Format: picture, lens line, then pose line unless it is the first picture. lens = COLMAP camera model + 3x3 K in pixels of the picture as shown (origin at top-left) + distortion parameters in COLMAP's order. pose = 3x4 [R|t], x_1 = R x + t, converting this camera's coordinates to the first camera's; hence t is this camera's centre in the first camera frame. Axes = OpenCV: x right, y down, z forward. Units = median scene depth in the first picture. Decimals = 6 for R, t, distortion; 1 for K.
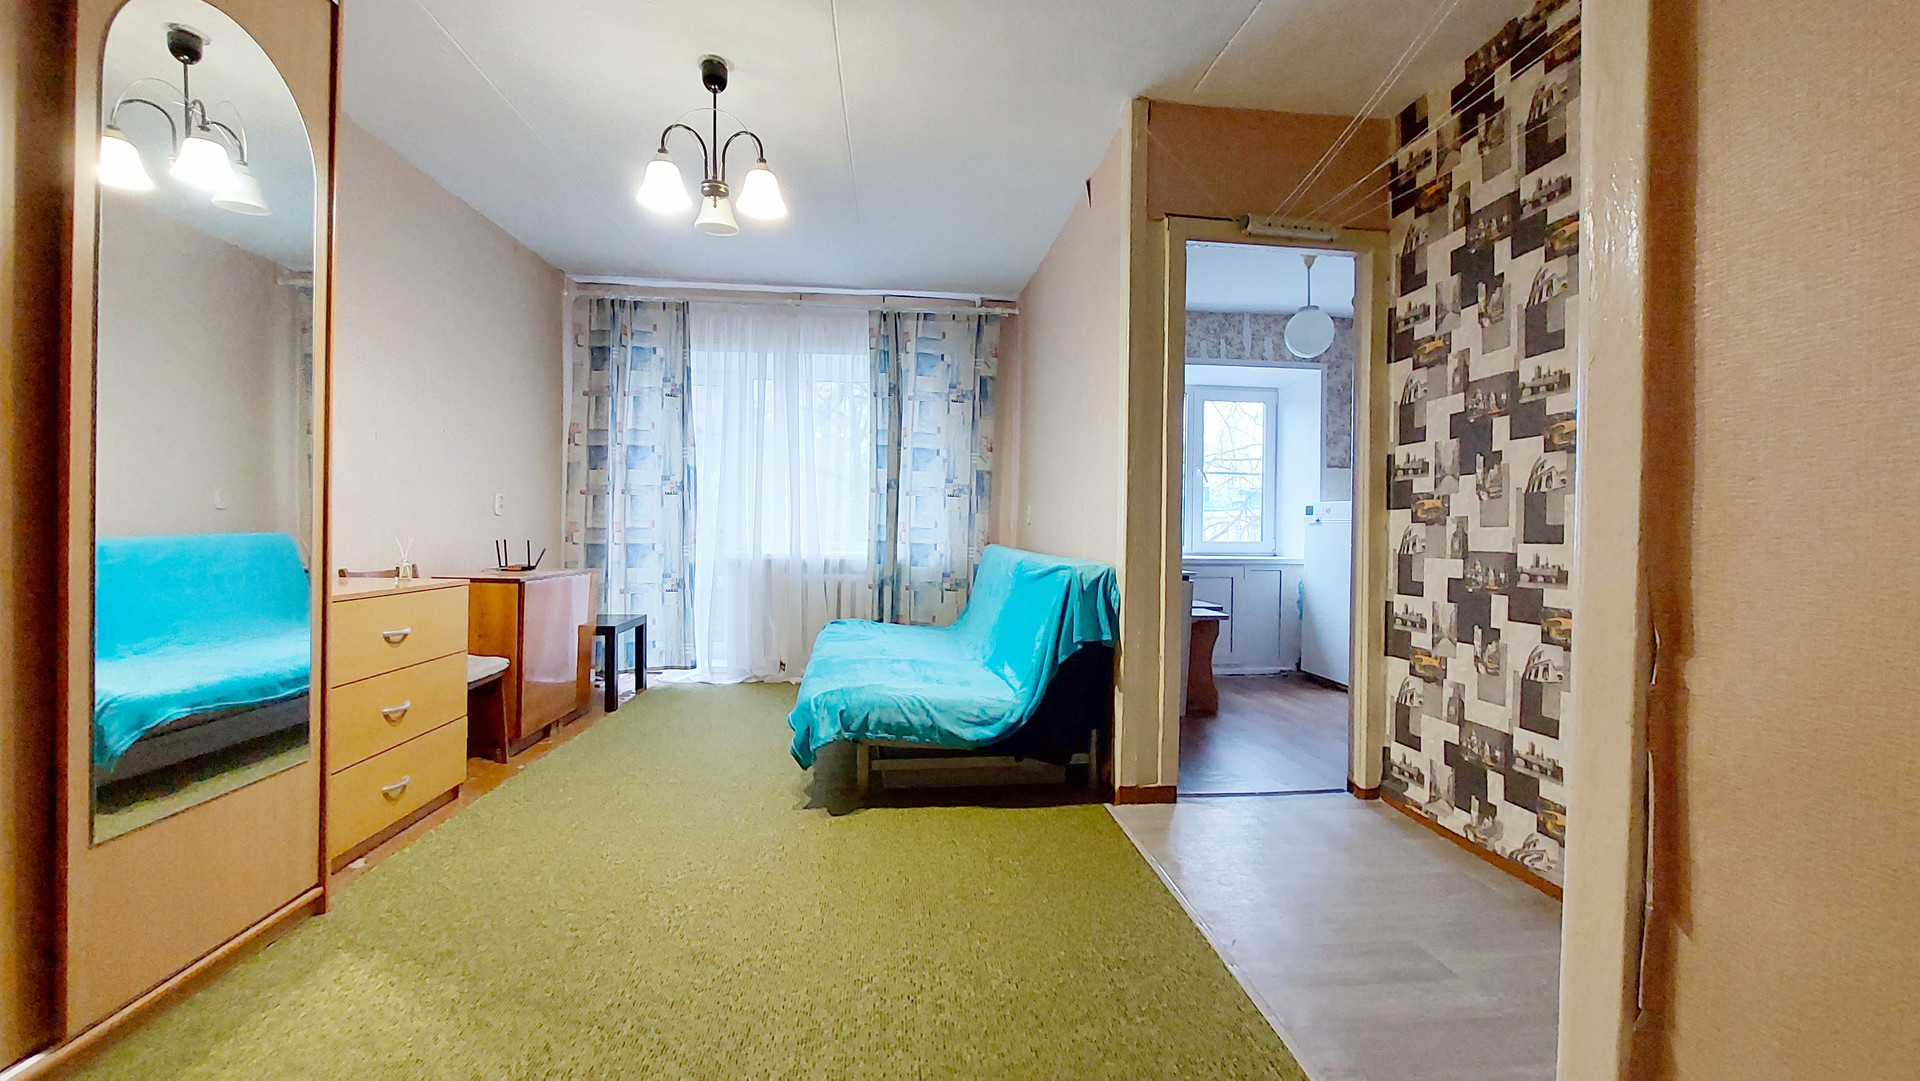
lens RADIAL K [[764.6, 0, 965.0], [0, 764.6, 534.6], [0, 0, 1]] dist [-0.015890, -0.000875]
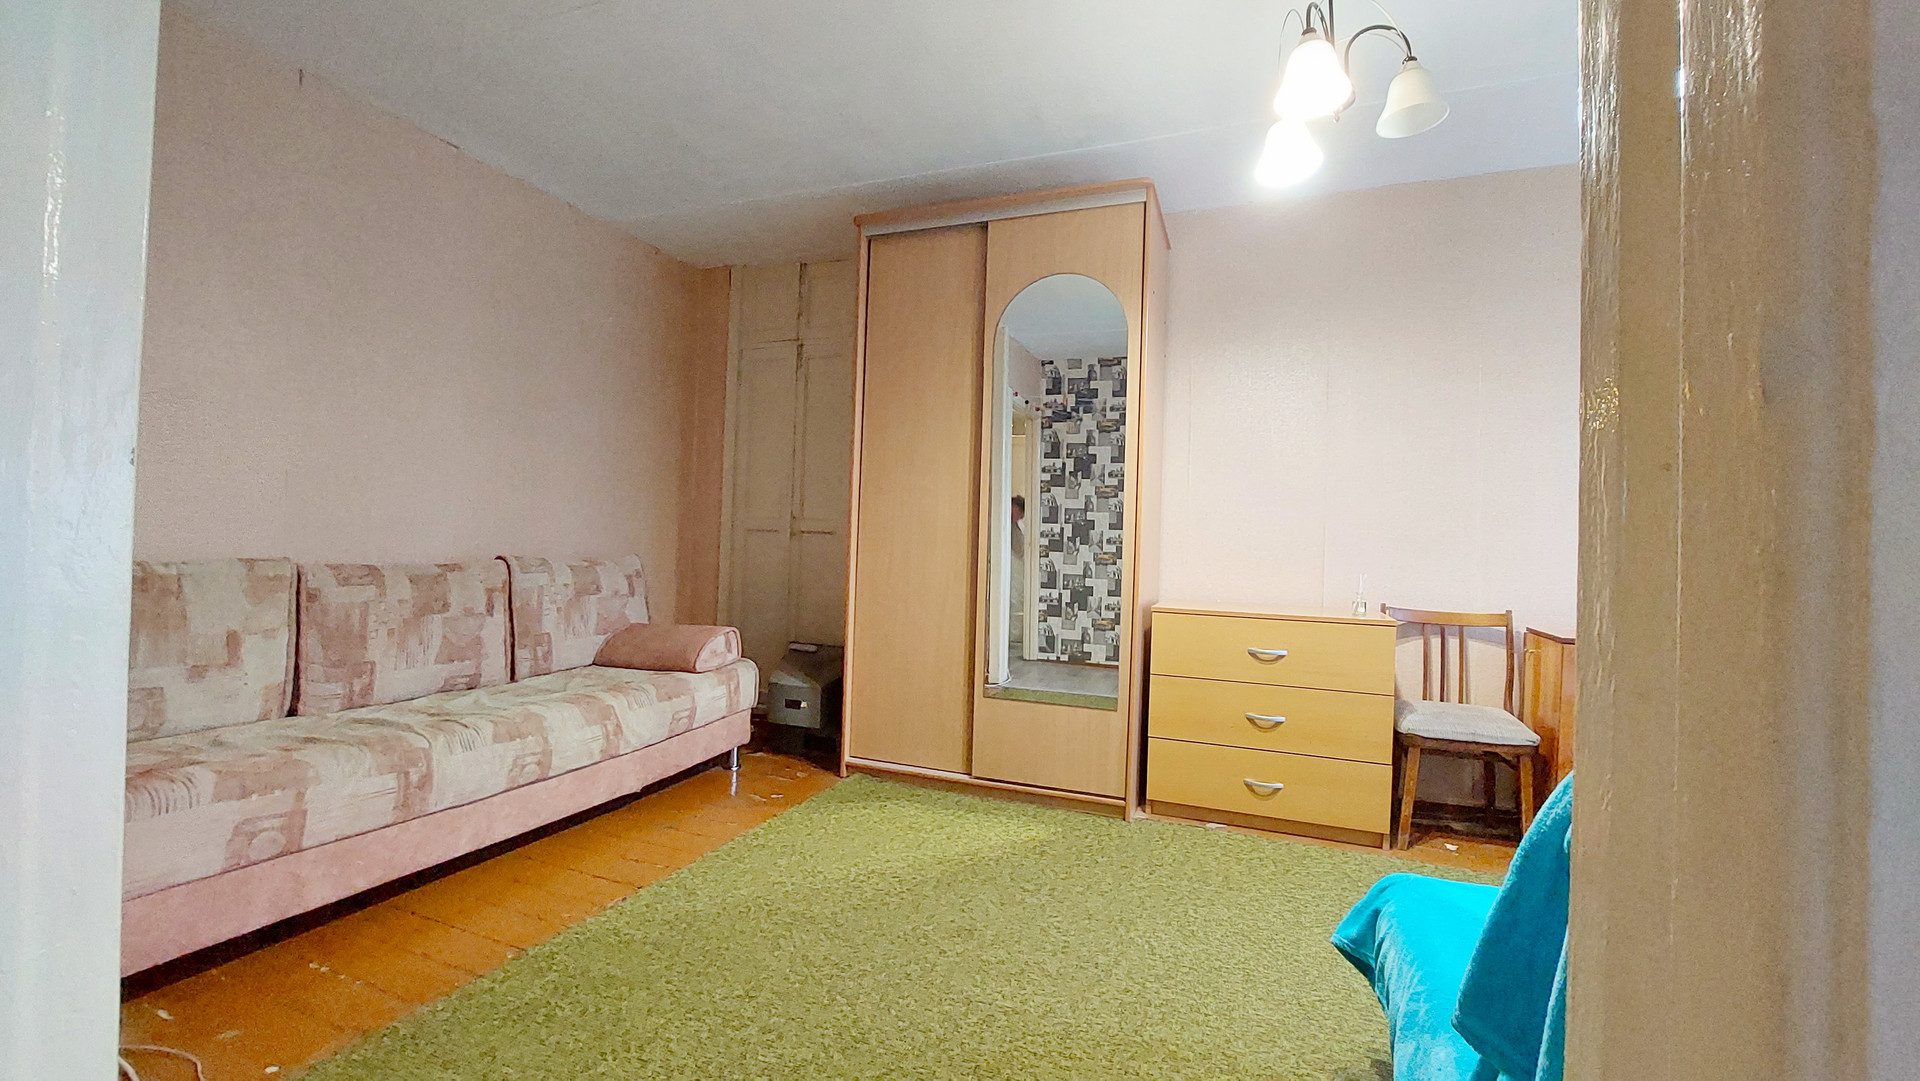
lens RADIAL K [[764.6, 0, 975.0], [0, 764.6, 547.3], [0, 0, 1]] dist [-0.015890, -0.000875]
pose [[-0.435800, -0.026109, -0.899665, 0.439010], [-0.039658, 0.999165, -0.009786, -0.001537], [0.899169, 0.031414, -0.436472, 0.969940]]
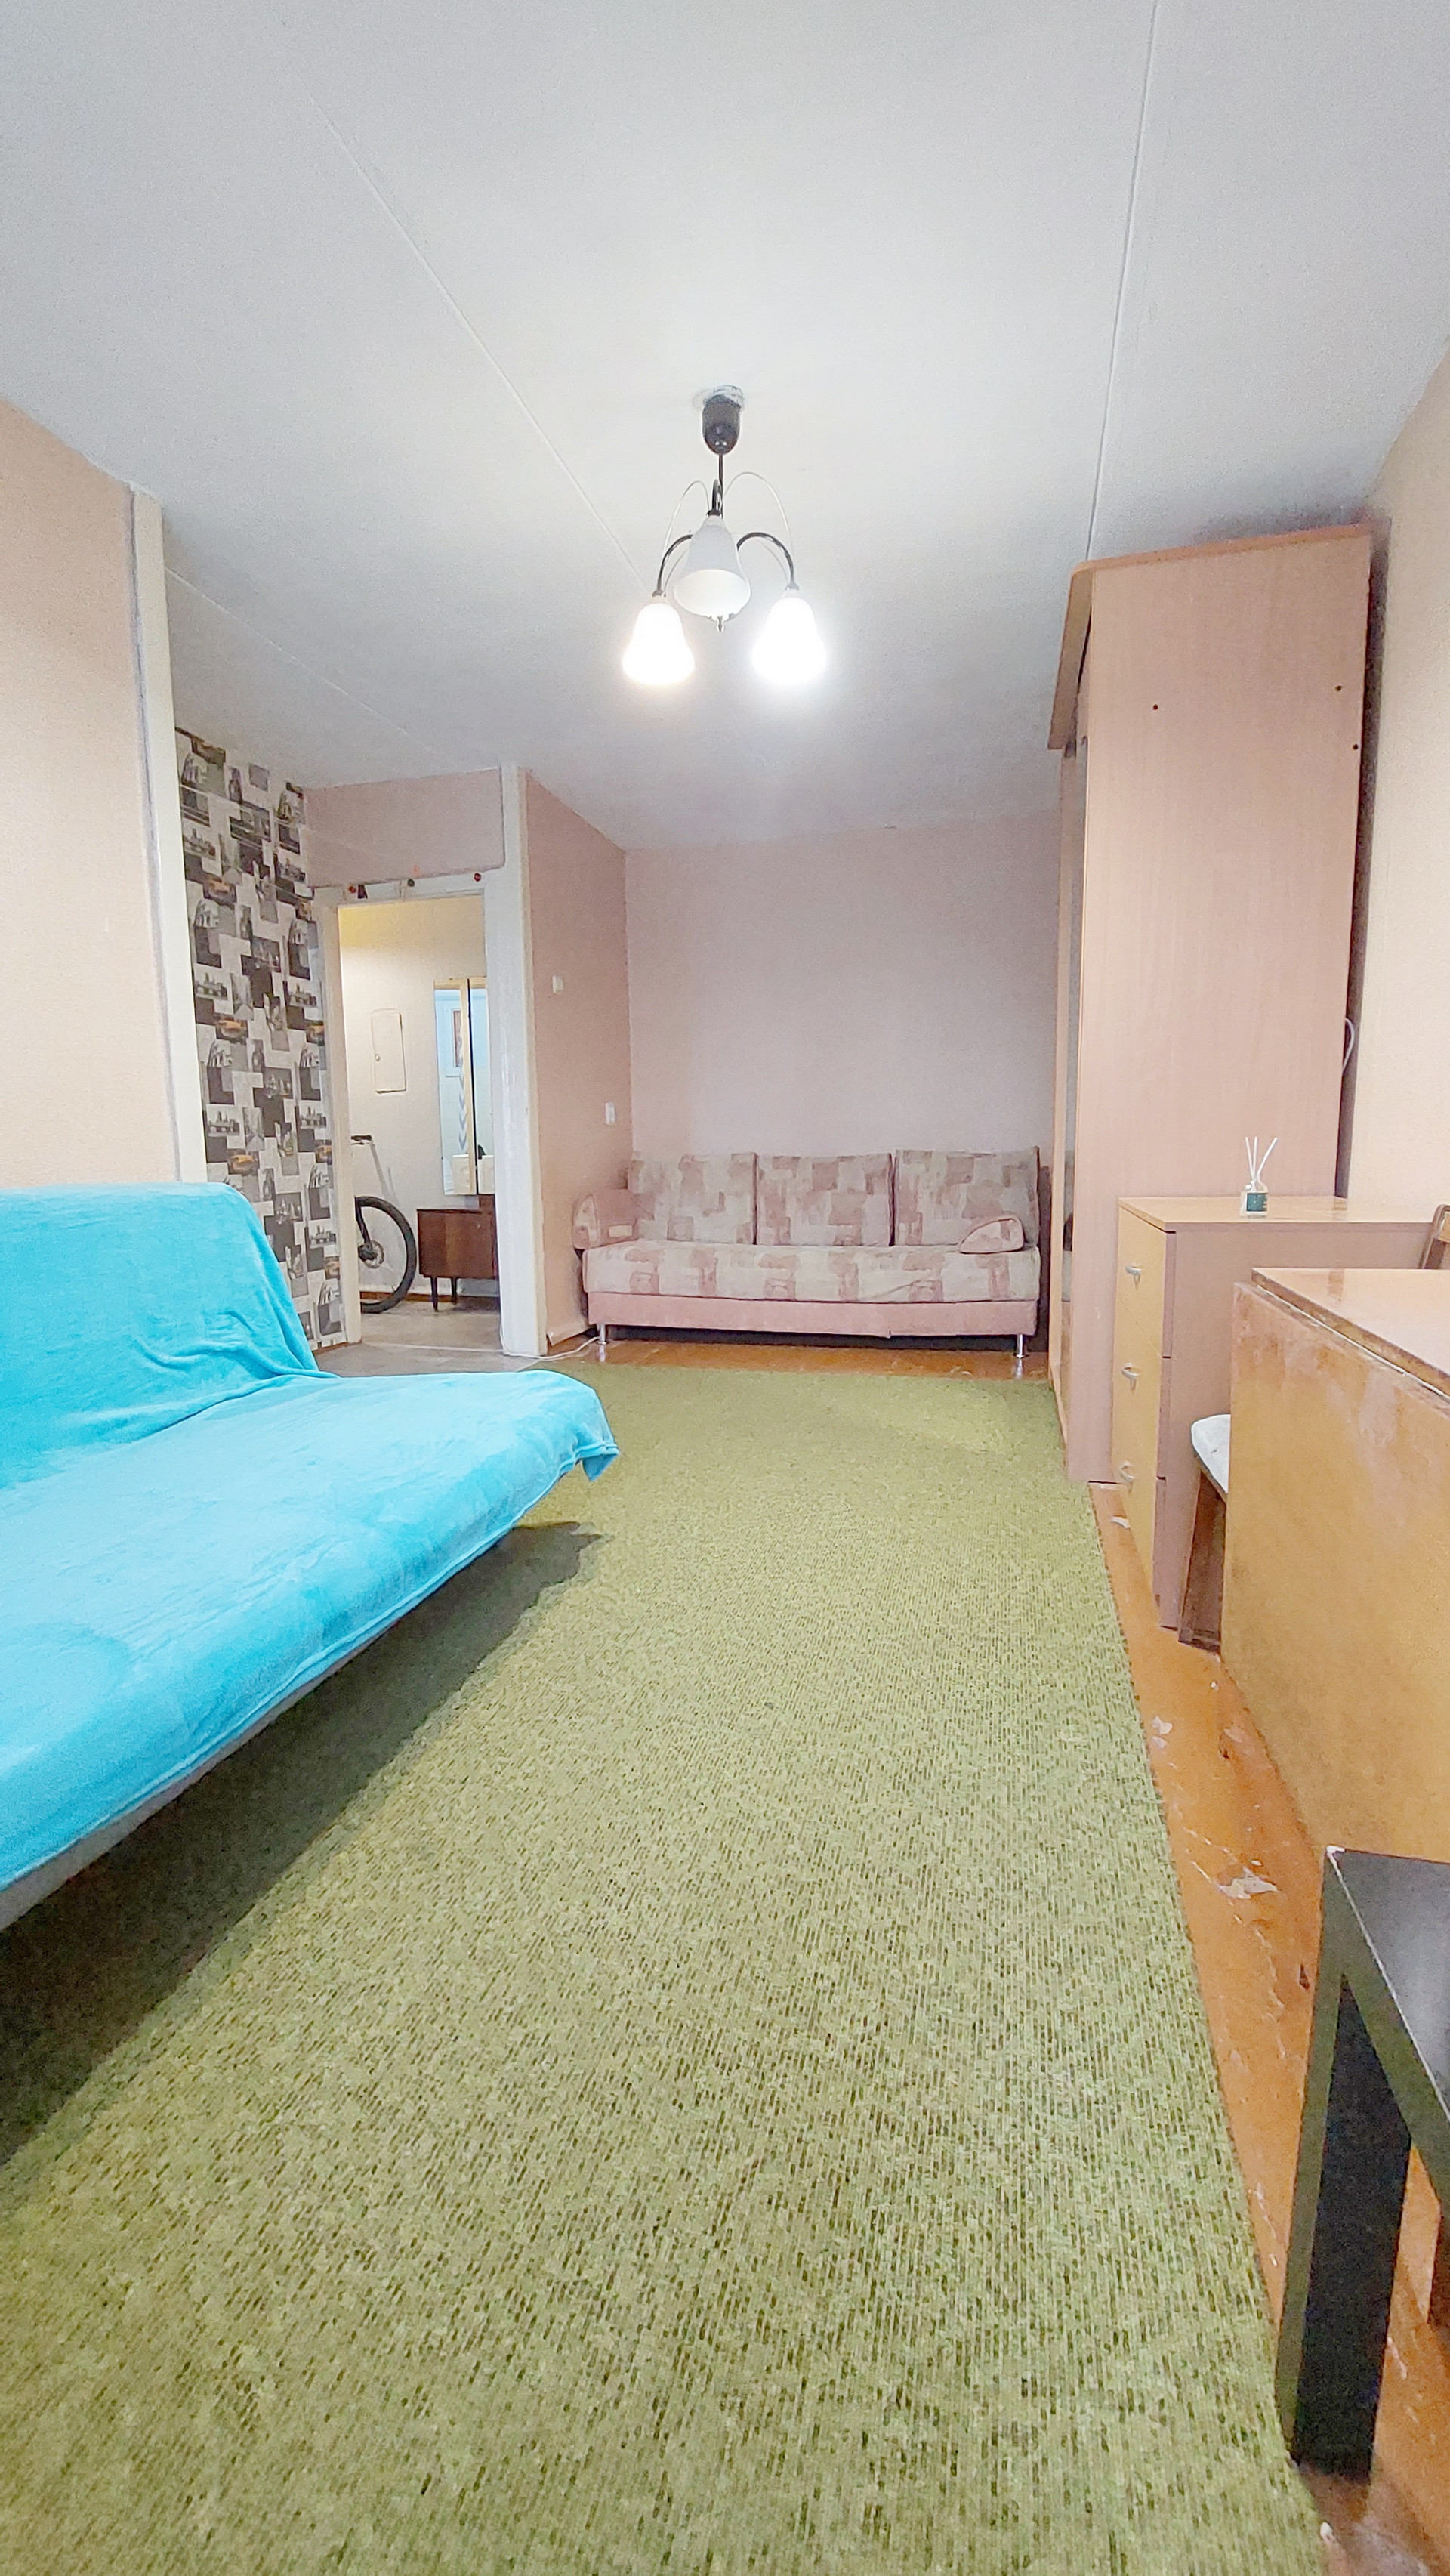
lens RADIAL K [[1025.6, 0, 737.8], [0, 1025.6, 1281.8], [0, 0, 1]] dist [-0.015890, -0.000875]
pose [[-0.941686, -0.045876, 0.333352, -0.626448], [0.001591, 0.990045, 0.140745, 0.000373], [-0.336490, 0.133068, -0.932238, 1.803684]]
